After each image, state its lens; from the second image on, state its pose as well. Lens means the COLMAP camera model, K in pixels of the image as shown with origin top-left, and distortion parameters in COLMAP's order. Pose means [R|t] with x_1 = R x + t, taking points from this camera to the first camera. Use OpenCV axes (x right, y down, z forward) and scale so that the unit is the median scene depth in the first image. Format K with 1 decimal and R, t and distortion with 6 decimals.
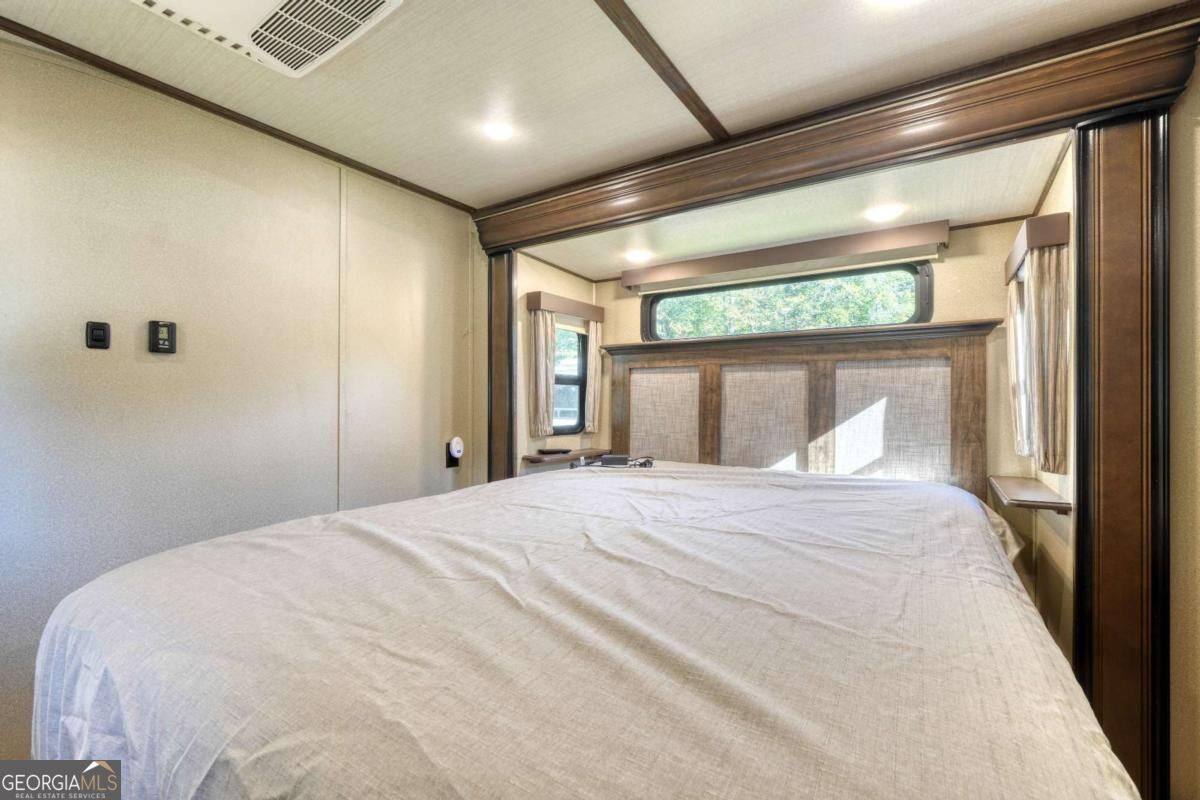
lens RADIAL K [[511.5, 0, 598.9], [0, 511.5, 397.4], [0, 0, 1]] dist [-0.001334, -0.000123]
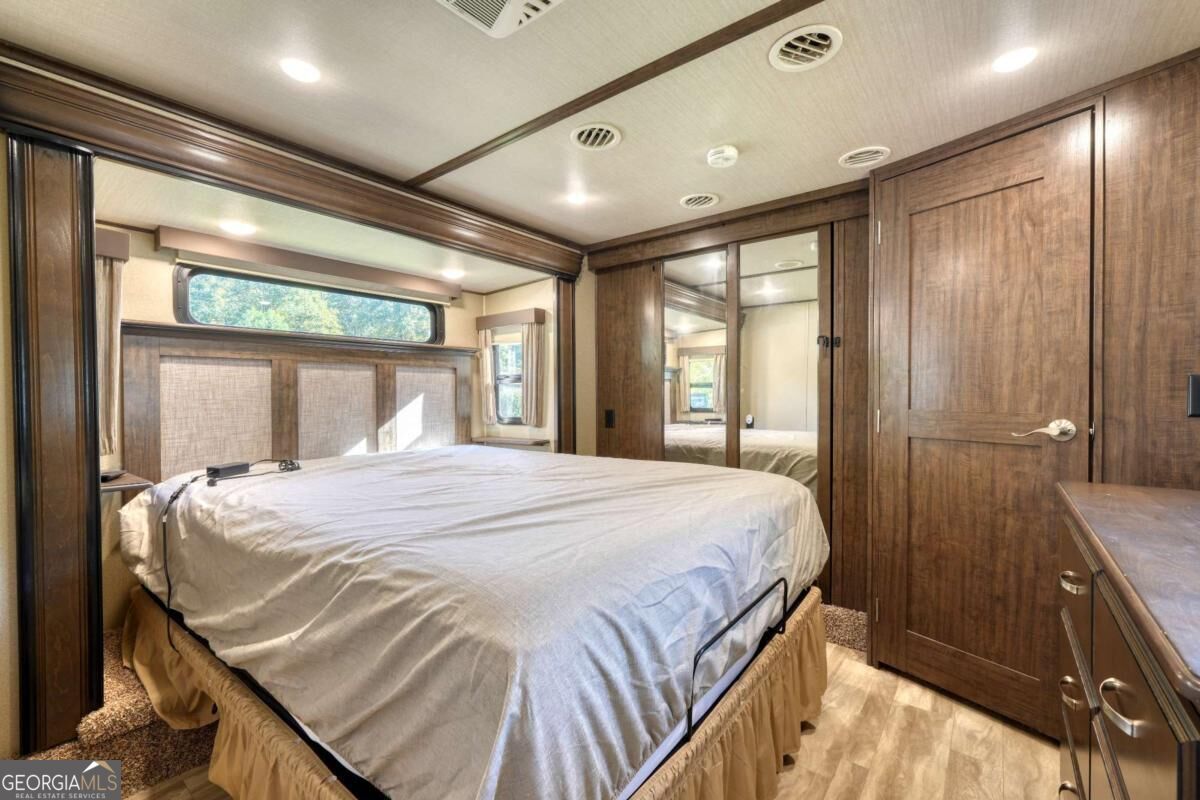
lens RADIAL K [[511.5, 0, 598.5], [0, 511.5, 400.0], [0, 0, 1]] dist [-0.001334, -0.000123]
pose [[0.077814, -0.011298, 0.996904, -0.770048], [0.009805, 0.999896, 0.010567, 0.008986], [-0.996920, 0.008952, 0.077917, 0.354334]]
